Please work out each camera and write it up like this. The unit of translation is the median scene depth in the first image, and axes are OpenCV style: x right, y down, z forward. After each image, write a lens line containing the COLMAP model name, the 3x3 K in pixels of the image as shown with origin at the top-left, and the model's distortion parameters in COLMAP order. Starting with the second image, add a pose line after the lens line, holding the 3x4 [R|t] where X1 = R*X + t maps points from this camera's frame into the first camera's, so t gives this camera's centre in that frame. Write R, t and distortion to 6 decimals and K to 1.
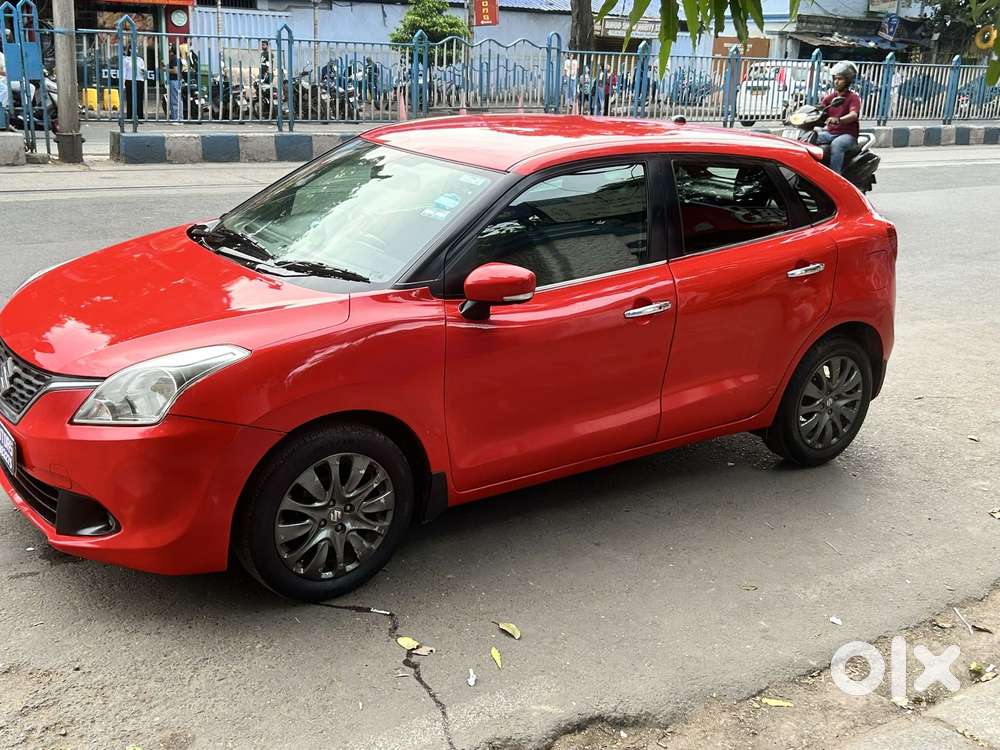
lens RADIAL K [[1104.5, 0, 491.0], [0, 1104.5, 373.9], [0, 0, 1]] dist [0.126380, -0.287270]
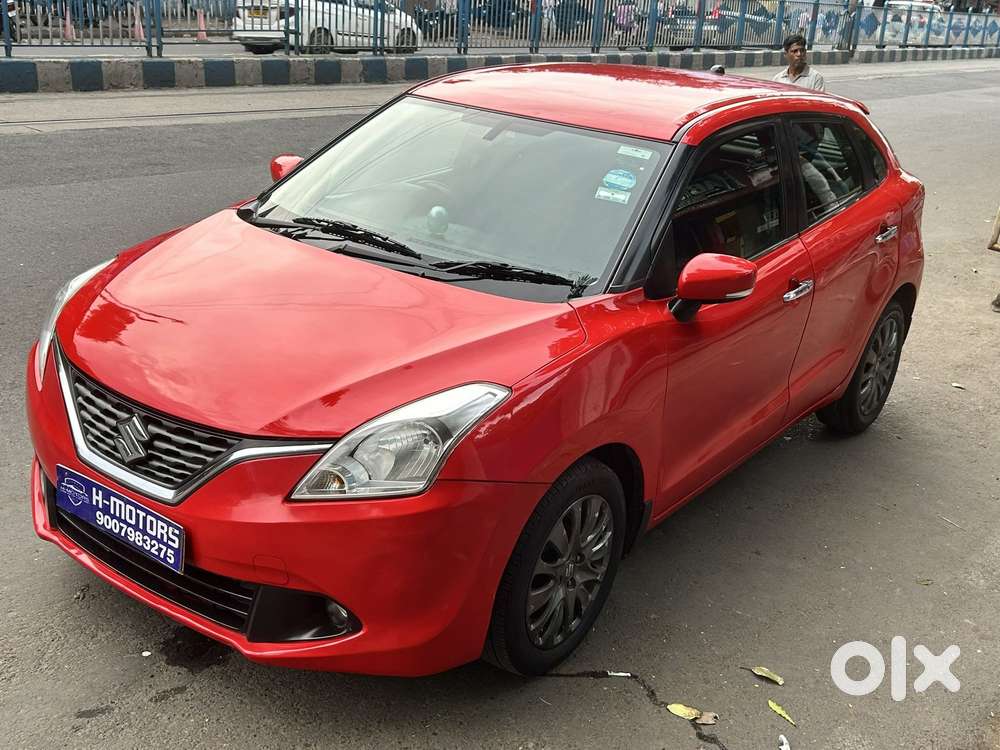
lens RADIAL K [[1122.9, 0, 500.1], [0, 1122.9, 390.2], [0, 0, 1]] dist [0.117713, -0.016437]
pose [[0.958845, -0.080709, 0.272216, -0.404719], [0.060487, 0.994804, 0.081892, -0.078268], [-0.277411, -0.062056, 0.958745, 0.207434]]
